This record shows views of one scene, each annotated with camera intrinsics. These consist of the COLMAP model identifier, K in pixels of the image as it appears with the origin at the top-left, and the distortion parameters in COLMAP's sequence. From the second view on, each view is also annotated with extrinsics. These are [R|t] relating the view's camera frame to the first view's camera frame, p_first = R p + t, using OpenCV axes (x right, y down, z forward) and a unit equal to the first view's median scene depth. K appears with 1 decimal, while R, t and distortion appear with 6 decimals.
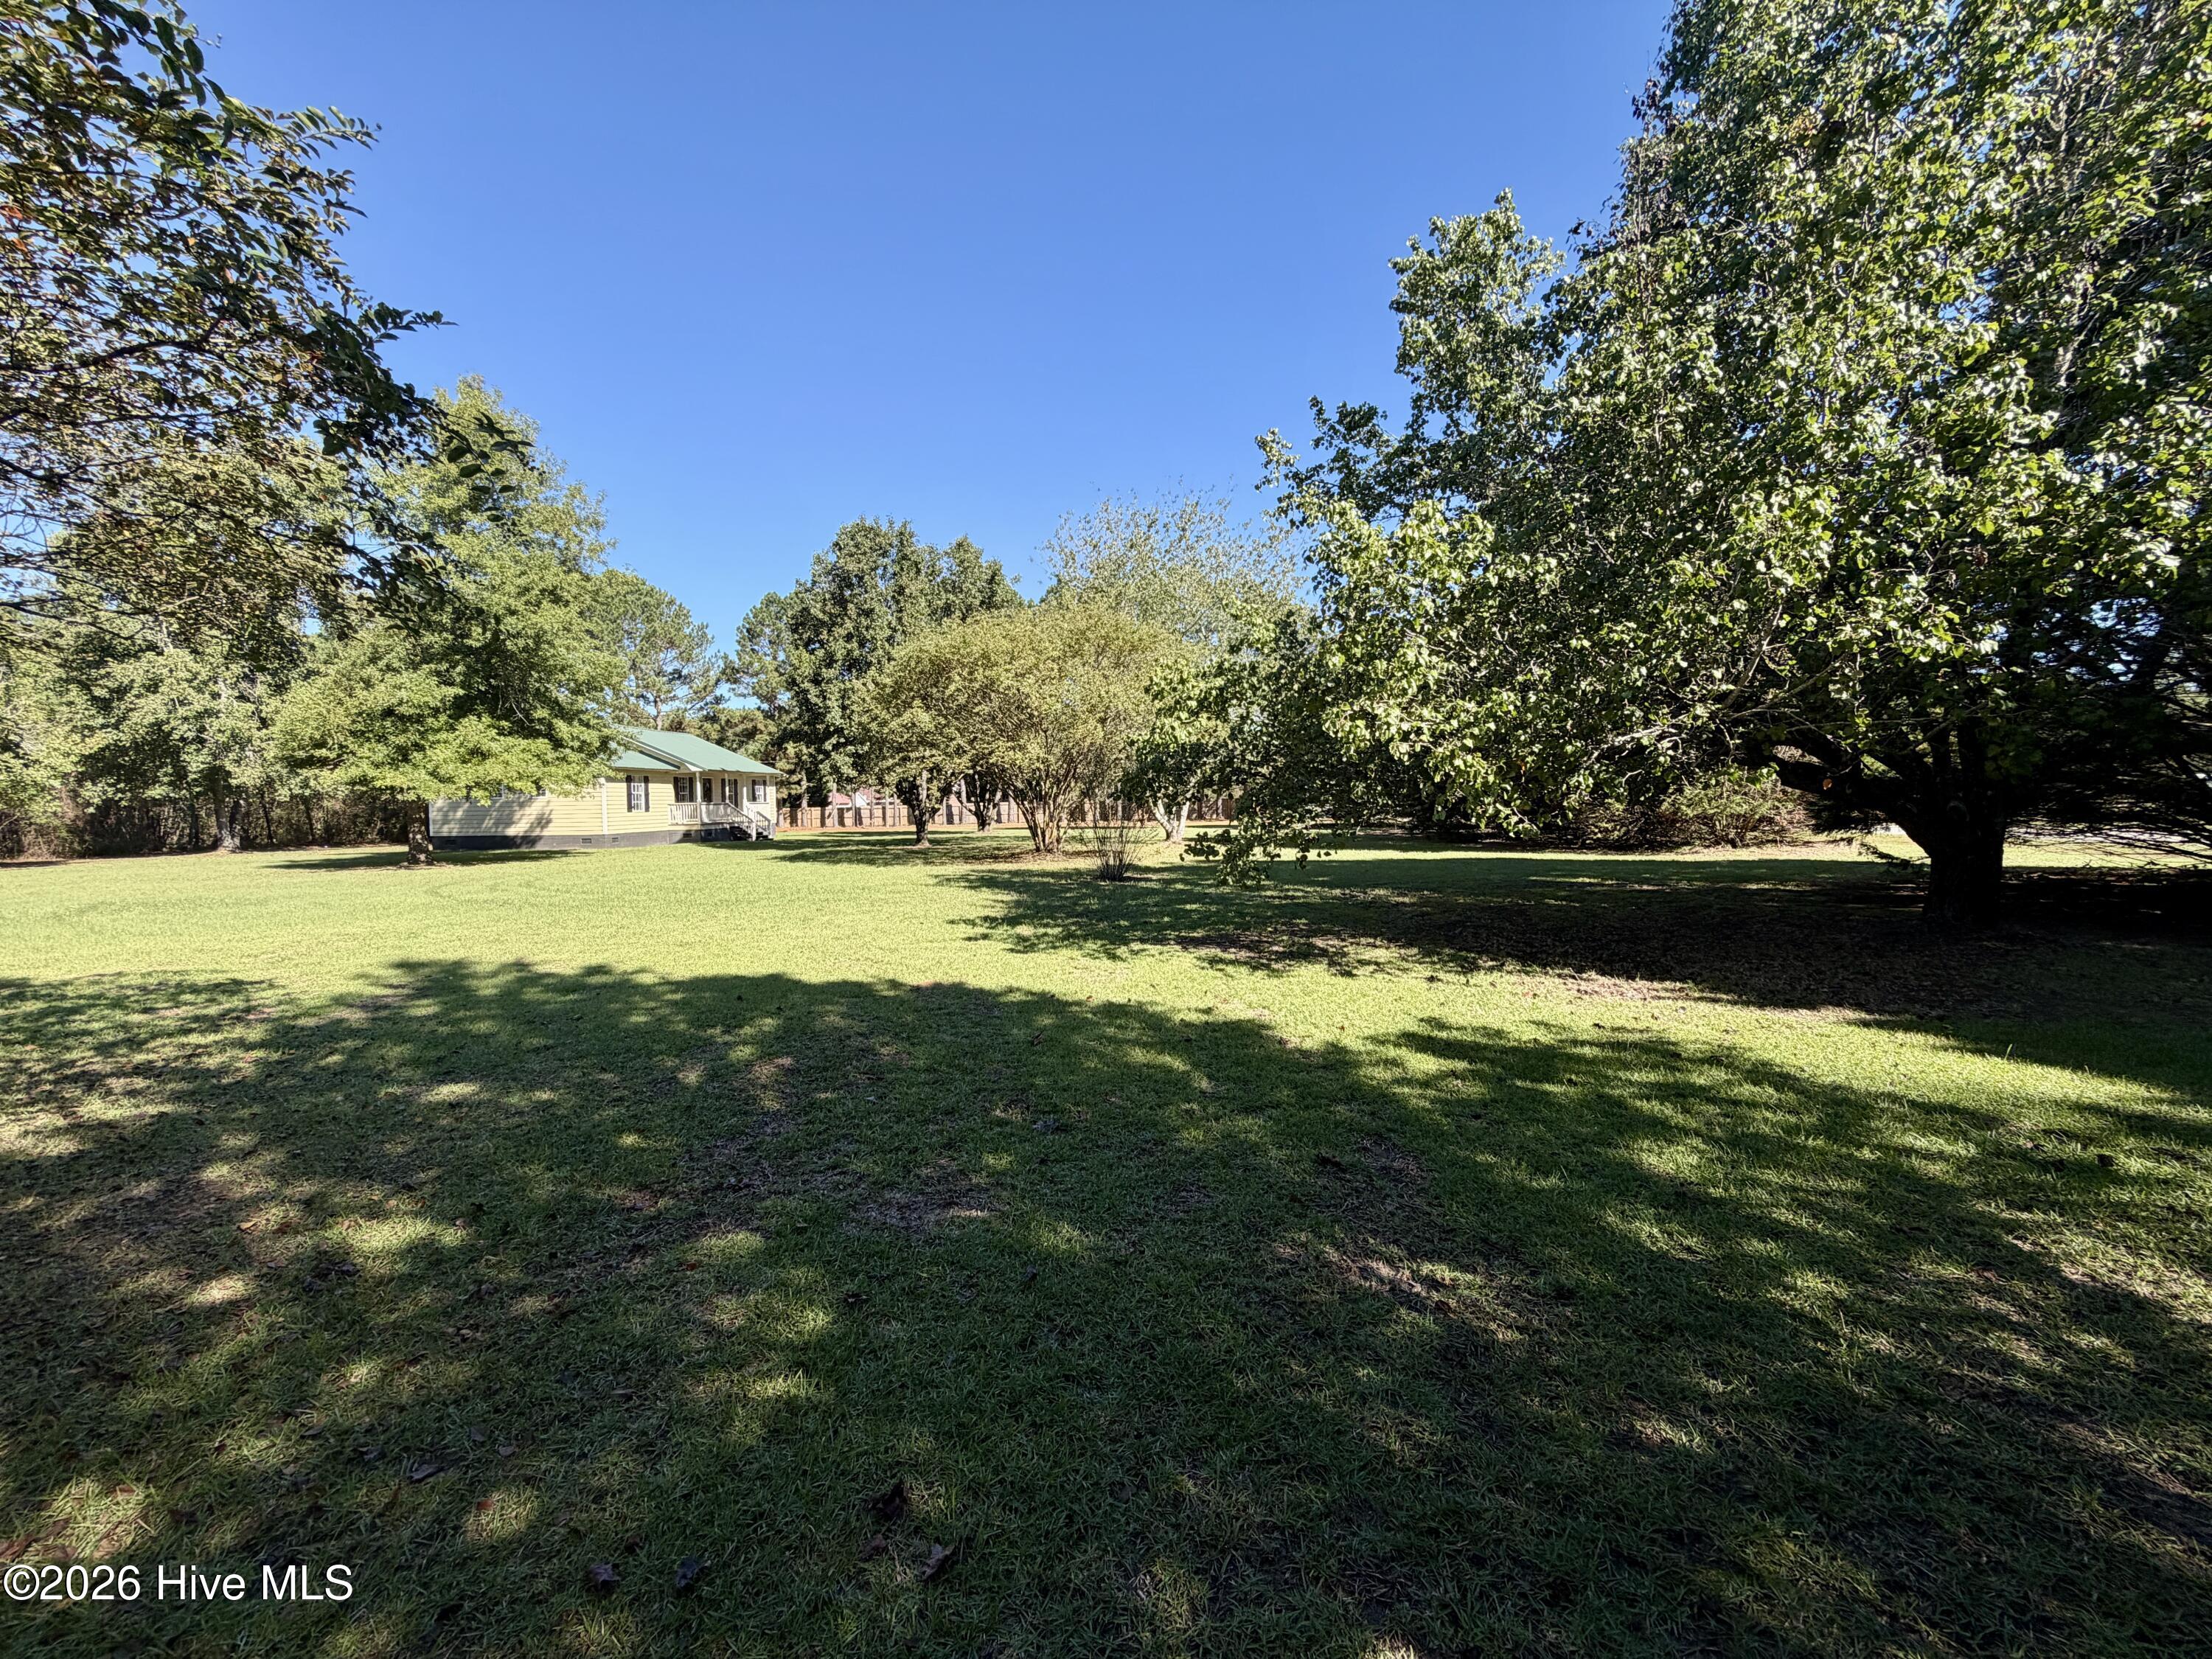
lens RADIAL K [[892.2, 0, 1101.3], [0, 892.2, 832.9], [0, 0, 1]] dist [0.001593, 0.000132]
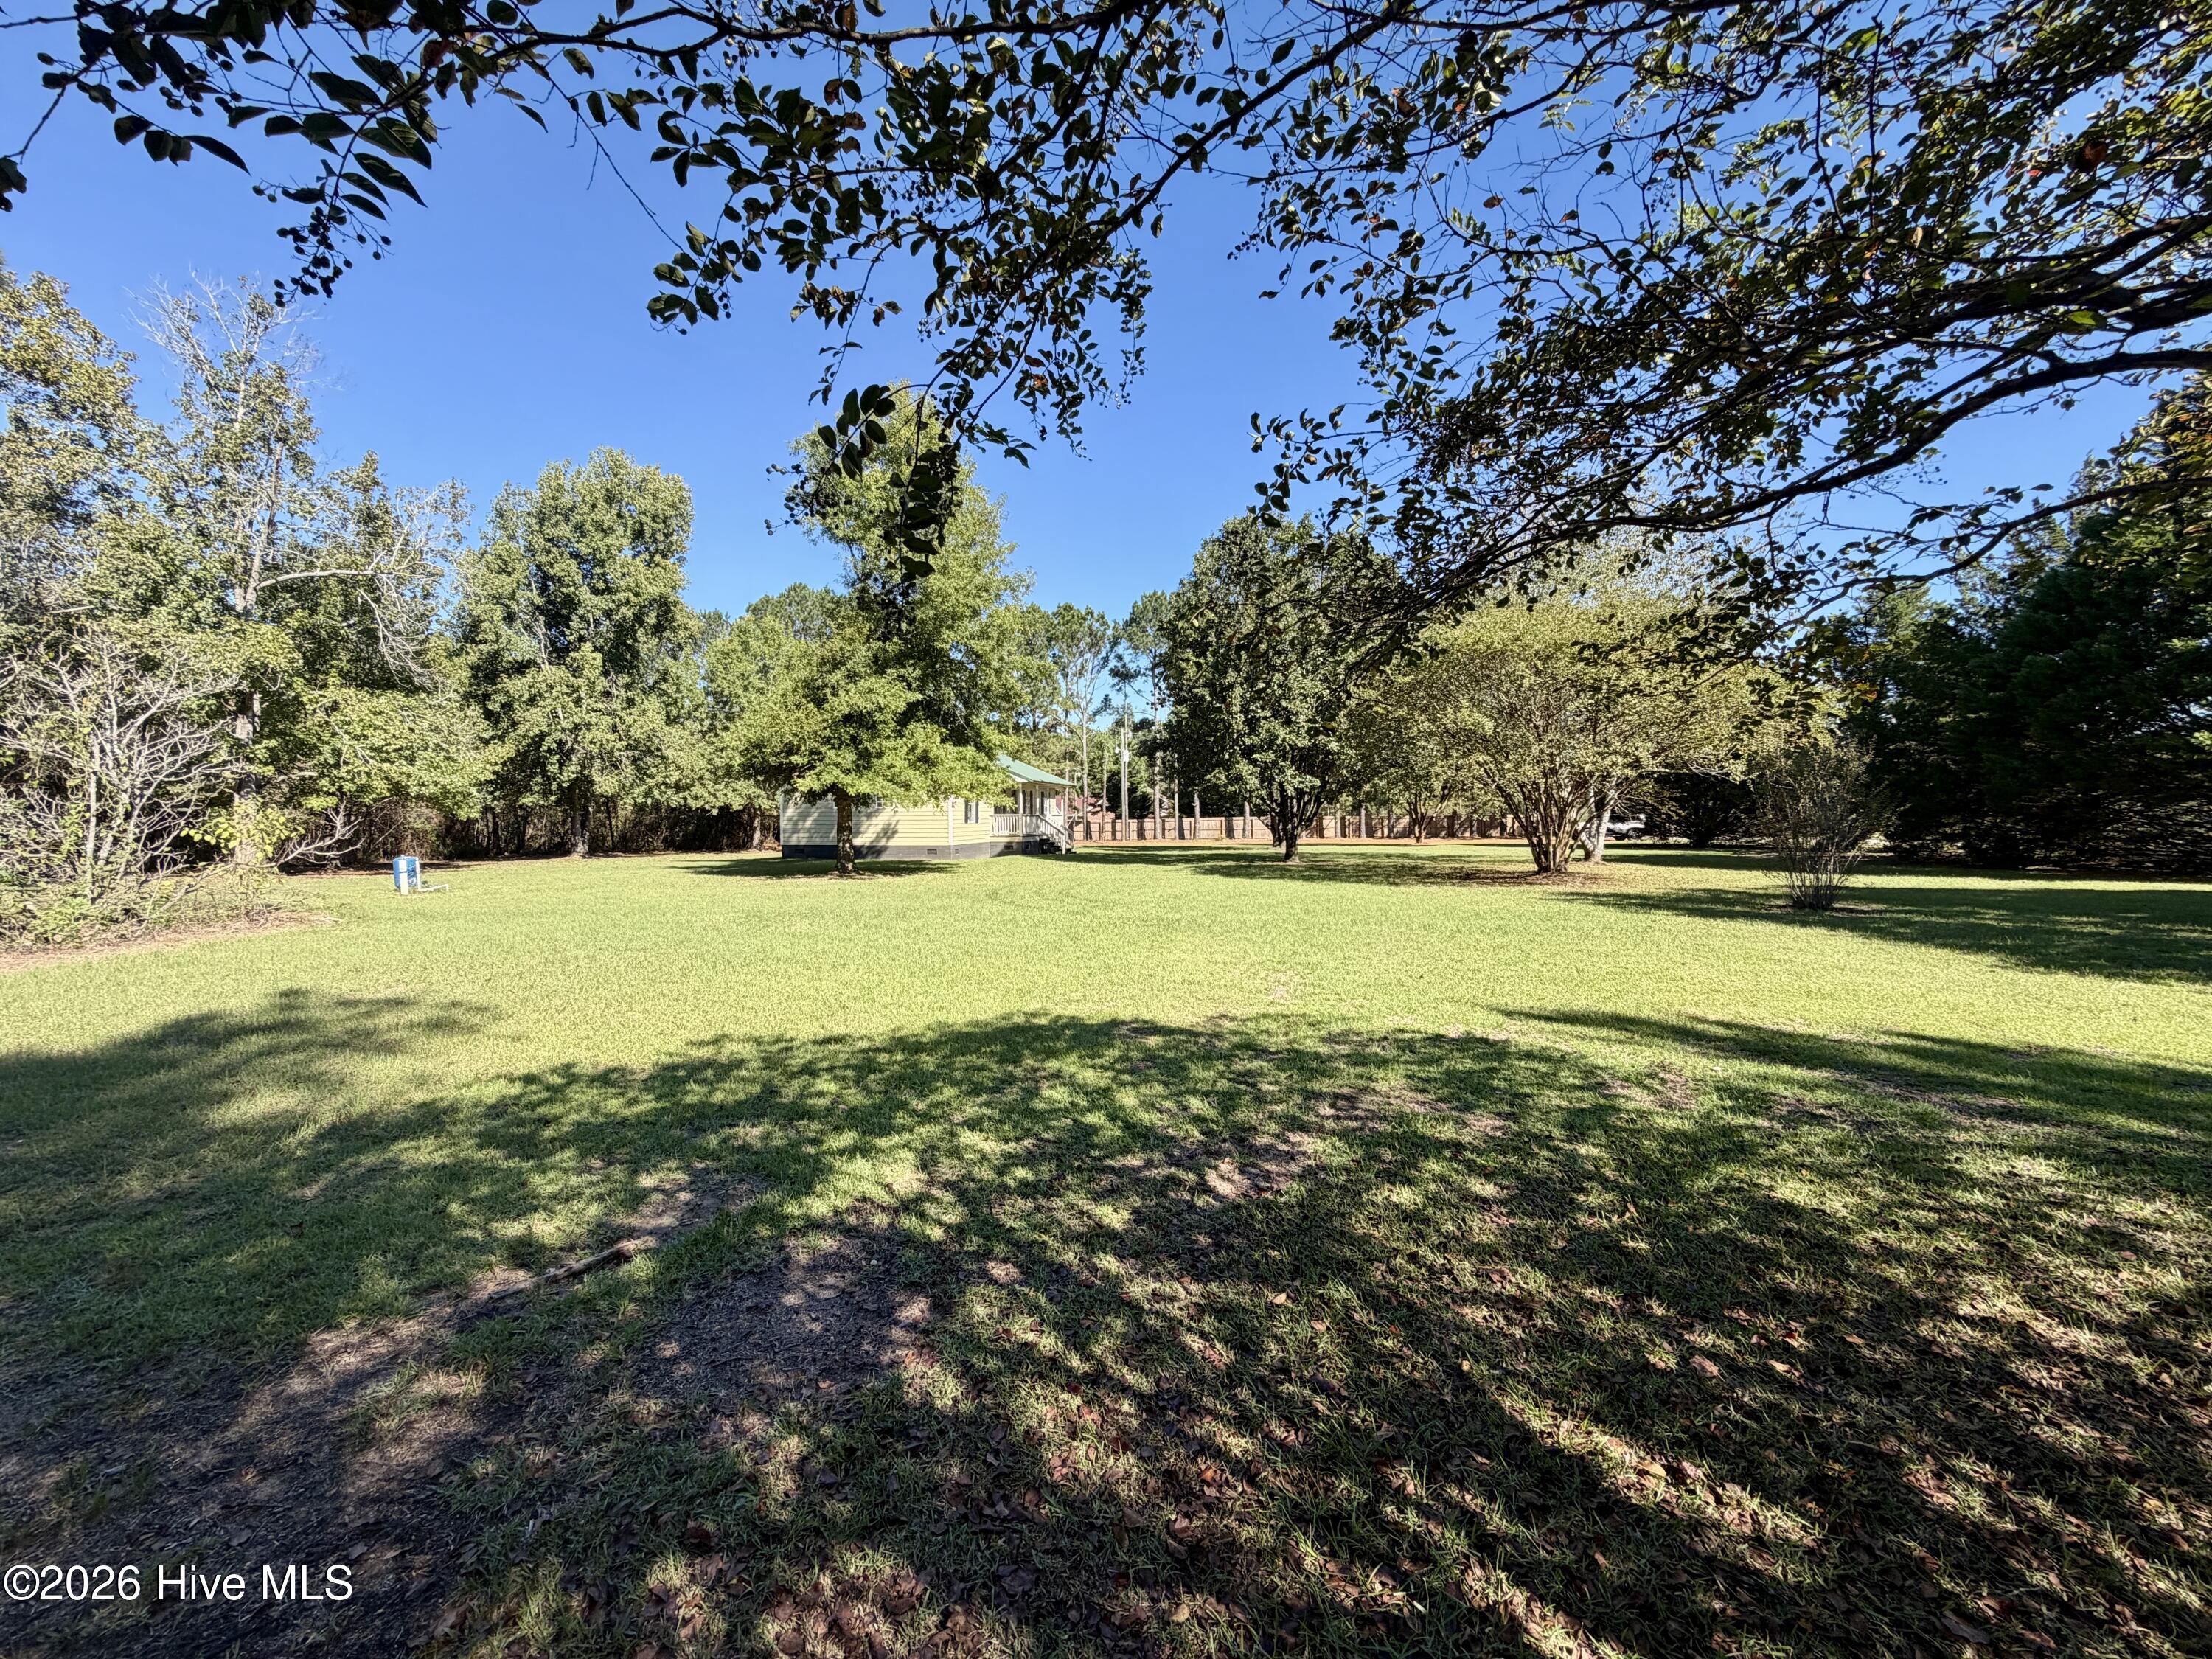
lens RADIAL K [[892.2, 0, 1092.0], [0, 892.2, 837.4], [0, 0, 1]] dist [0.001593, 0.000132]
pose [[0.989886, 0.012267, -0.141336, -0.429090], [-0.014197, 0.999819, -0.012654, 0.004875], [0.141155, 0.014533, 0.989881, 0.077382]]
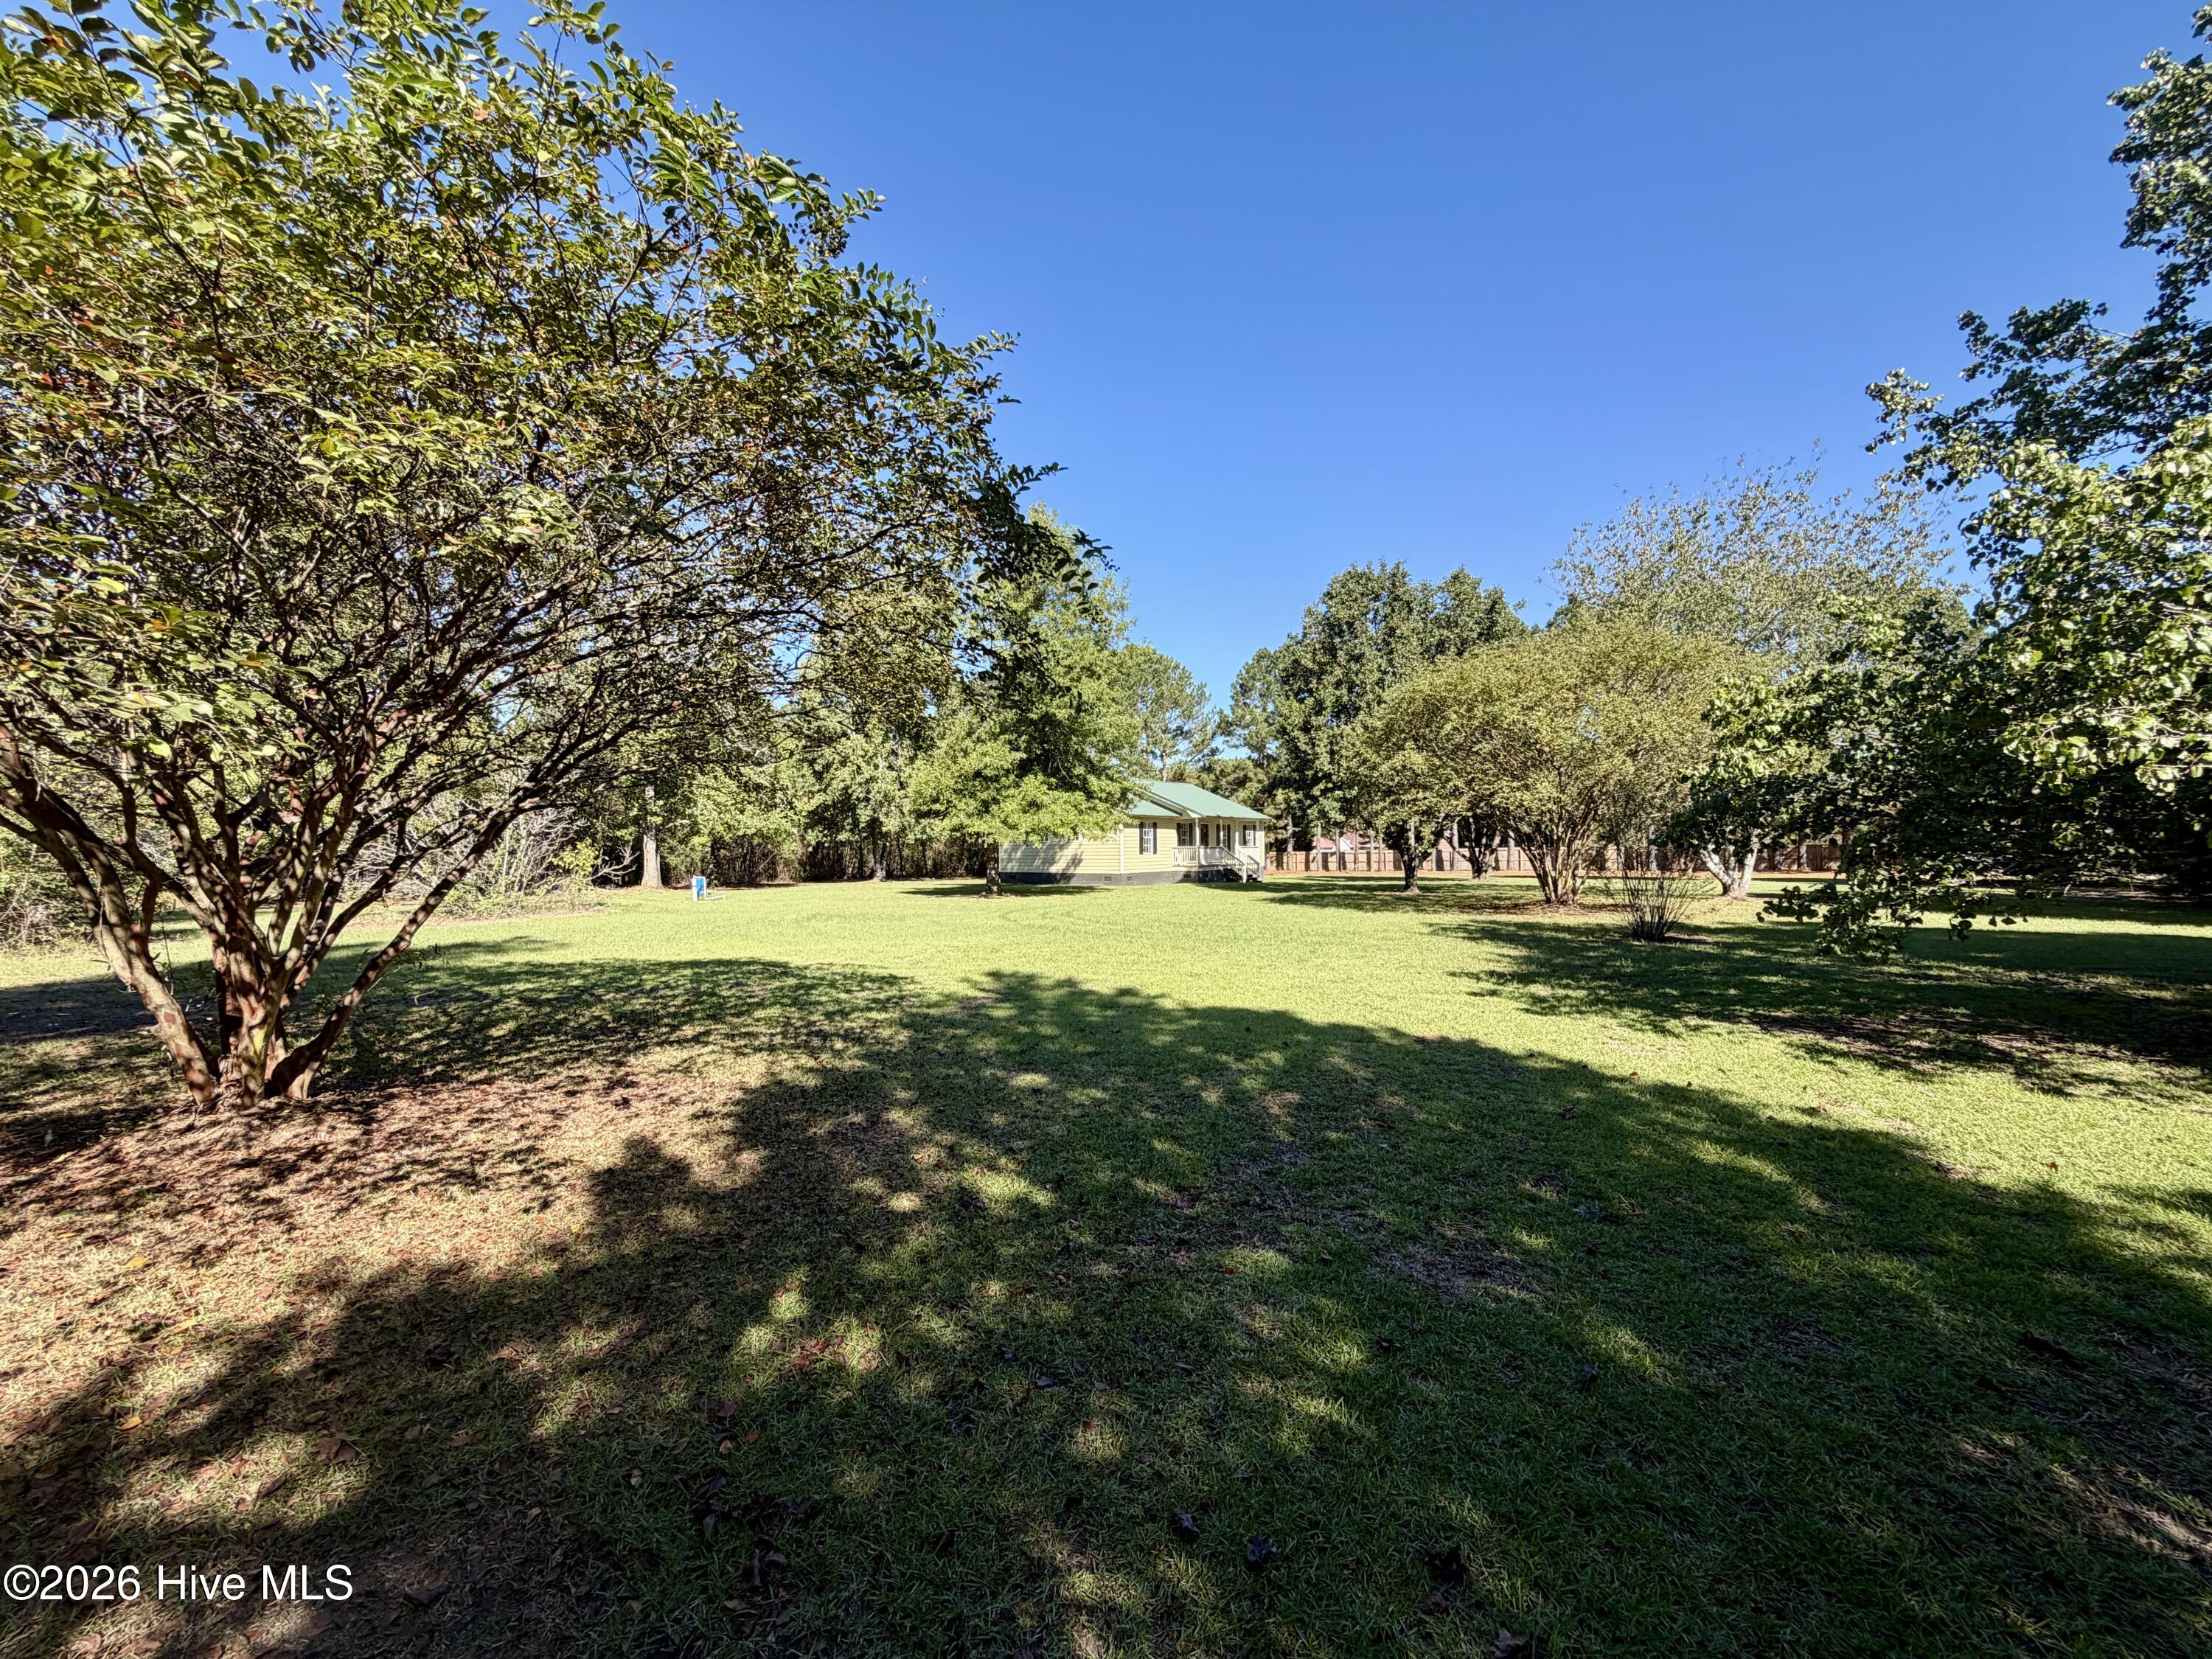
lens RADIAL K [[892.2, 0, 1087.8], [0, 892.2, 835.1], [0, 0, 1]] dist [0.001593, 0.000132]
pose [[0.856911, -0.000800, -0.515464, -0.006087], [-0.023622, 0.998887, -0.040820, 0.000222], [0.514923, 0.047155, 0.855939, -0.006784]]
